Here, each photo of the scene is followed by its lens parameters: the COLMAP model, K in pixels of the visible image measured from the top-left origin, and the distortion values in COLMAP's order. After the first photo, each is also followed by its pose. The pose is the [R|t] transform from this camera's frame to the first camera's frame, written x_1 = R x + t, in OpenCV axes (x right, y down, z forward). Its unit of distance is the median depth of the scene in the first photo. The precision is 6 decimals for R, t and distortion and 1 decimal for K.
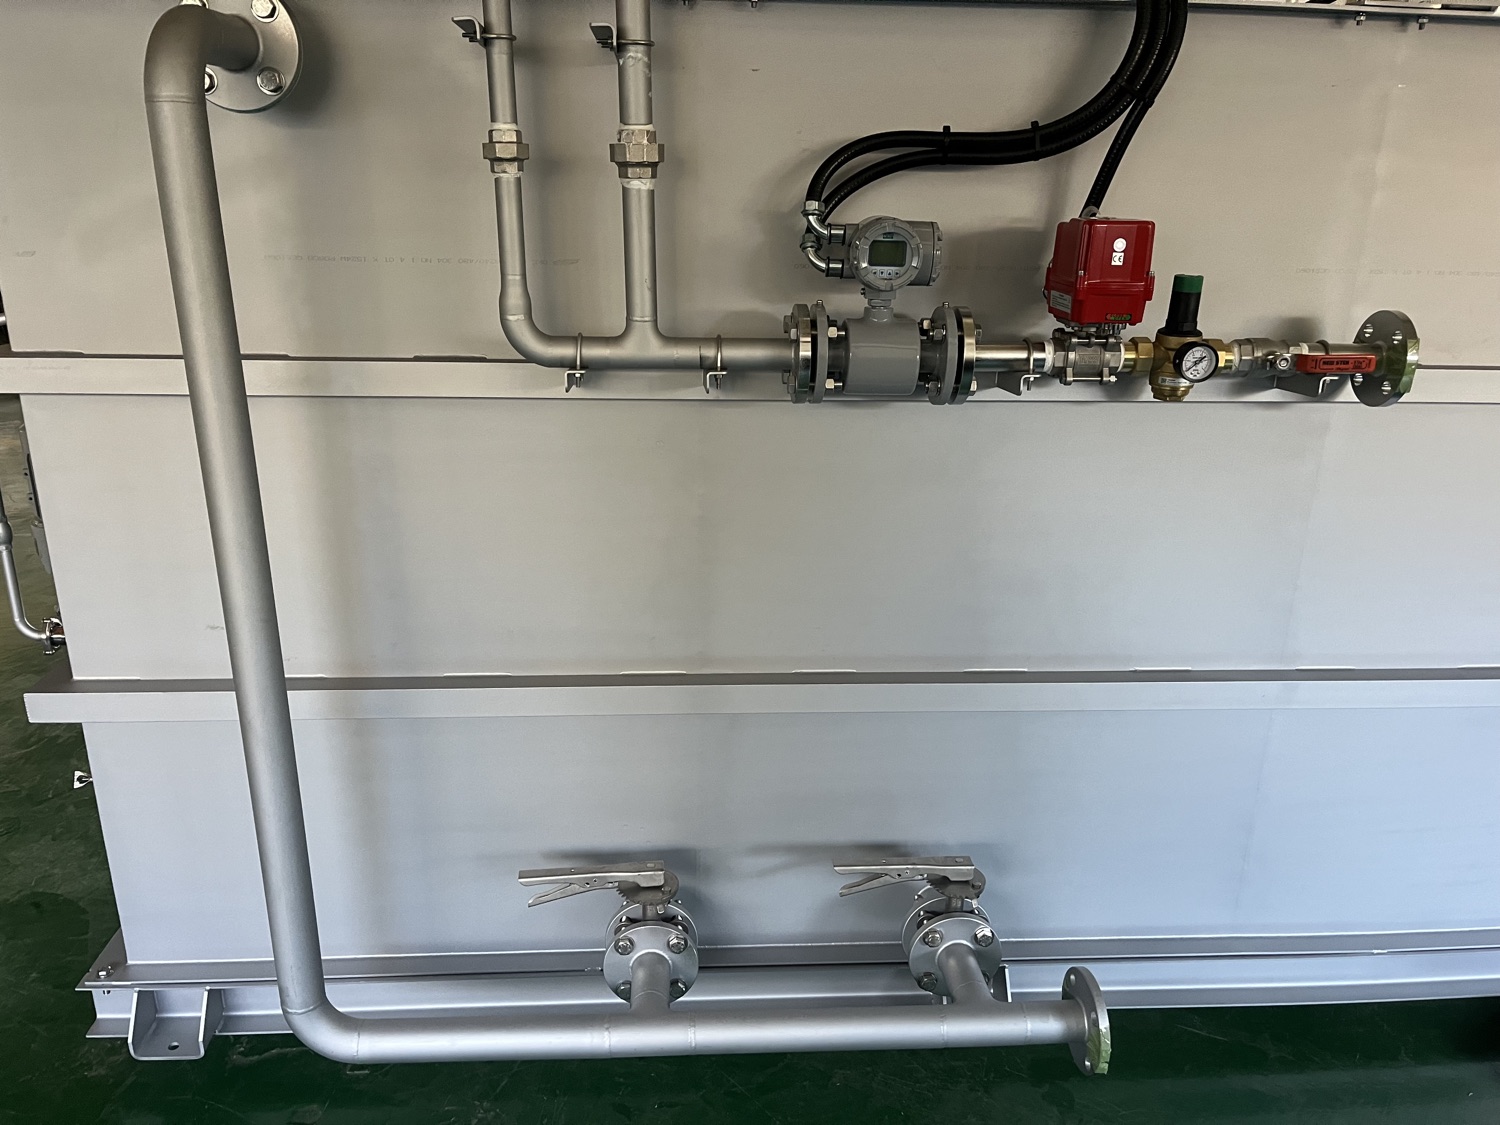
lens RADIAL K [[1148.7, 0, 743.7], [0, 1148.7, 579.7], [0, 0, 1]] dist [0.059199, -0.081211]
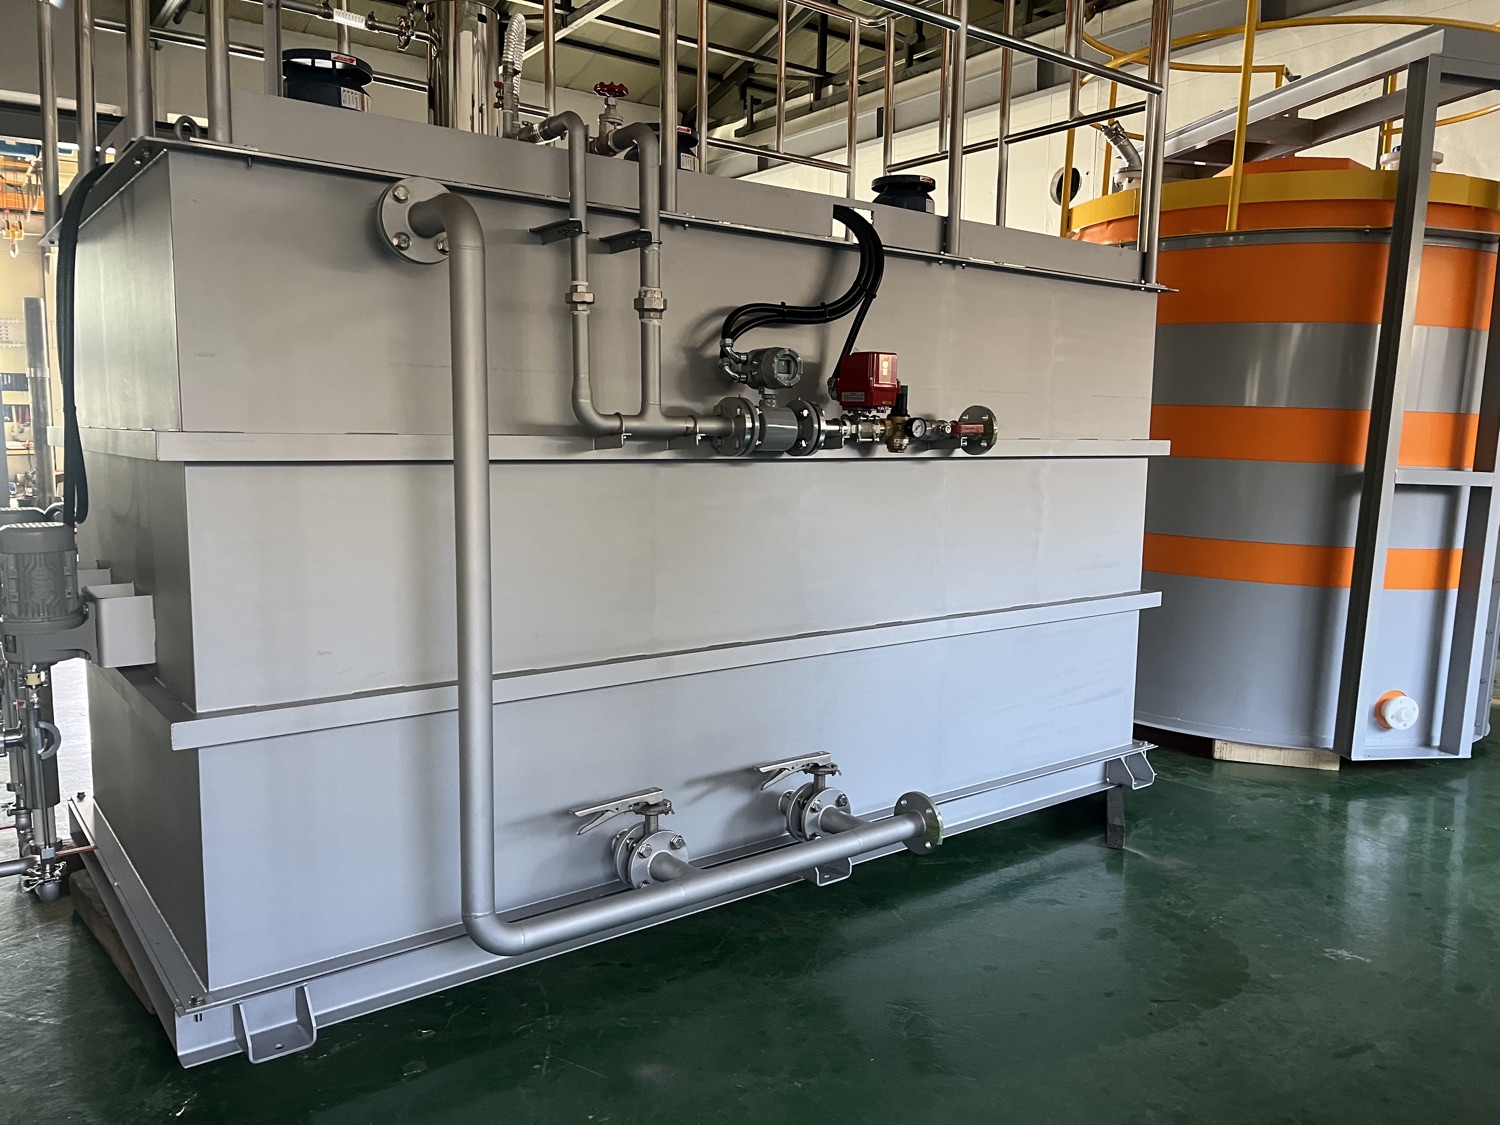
lens RADIAL K [[1125.7, 0, 750.0], [0, 1125.7, 562.5], [0, 0, 1]] dist [0.072653, -0.109661]
pose [[0.831906, -0.070458, 0.550425, -0.827572], [0.181435, 0.971926, -0.149807, 0.238274], [-0.524417, 0.224491, 0.821335, -0.290402]]
